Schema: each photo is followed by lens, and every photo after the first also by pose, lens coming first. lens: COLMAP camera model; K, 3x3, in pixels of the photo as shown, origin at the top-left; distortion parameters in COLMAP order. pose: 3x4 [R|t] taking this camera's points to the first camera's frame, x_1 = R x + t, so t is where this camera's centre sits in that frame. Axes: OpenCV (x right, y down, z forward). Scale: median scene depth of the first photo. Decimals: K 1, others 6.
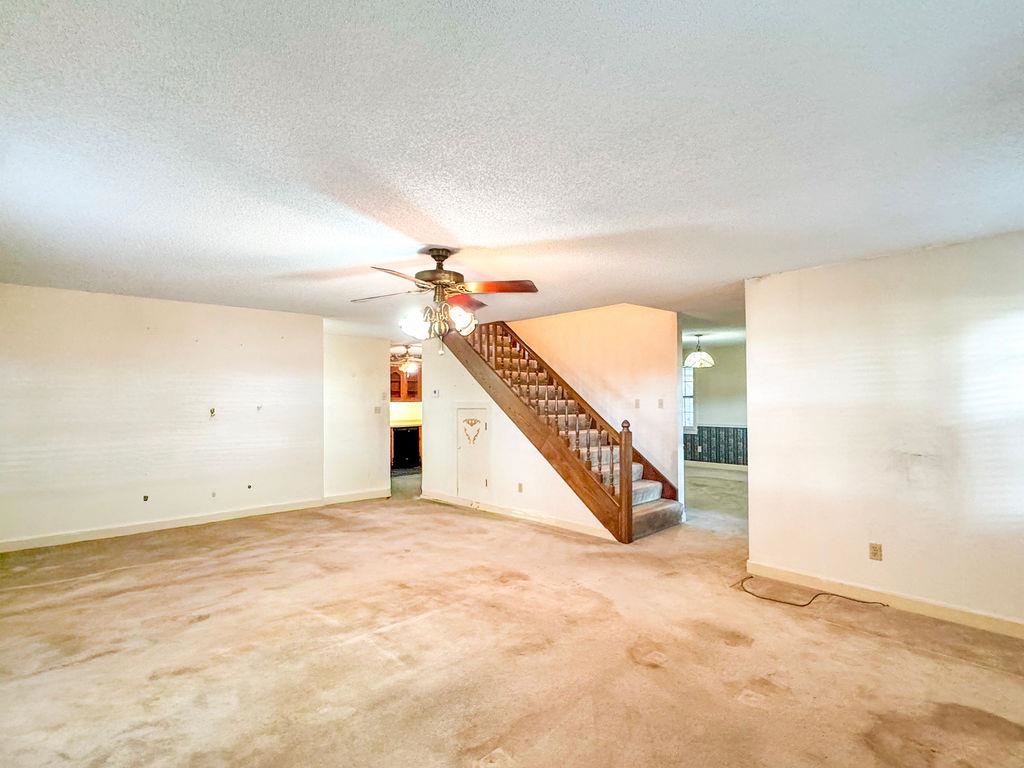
lens RADIAL K [[502.8, 0, 512.9], [0, 502.8, 388.2], [0, 0, 1]] dist [0.000115, 0.000541]
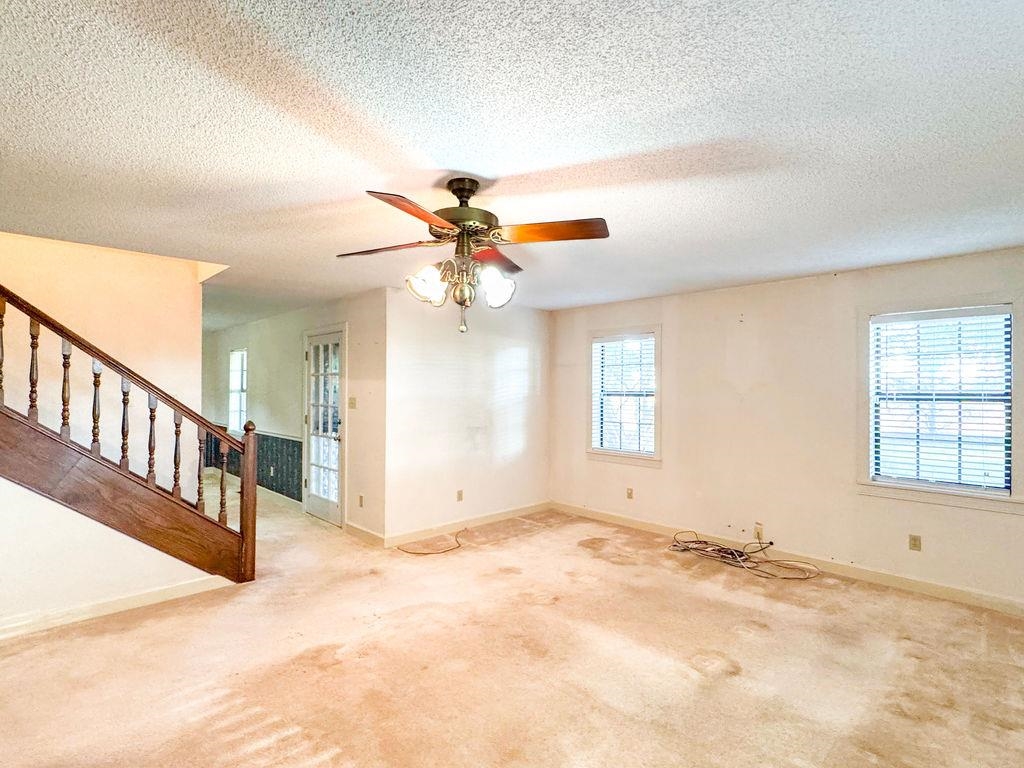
lens RADIAL K [[502.8, 0, 512.9], [0, 502.8, 388.2], [0, 0, 1]] dist [0.000115, 0.000541]
pose [[0.001762, 0.008189, 0.999965, -0.843724], [-0.019623, 0.999774, -0.008153, 0.016929], [-0.999806, -0.019608, 0.001923, 0.921632]]
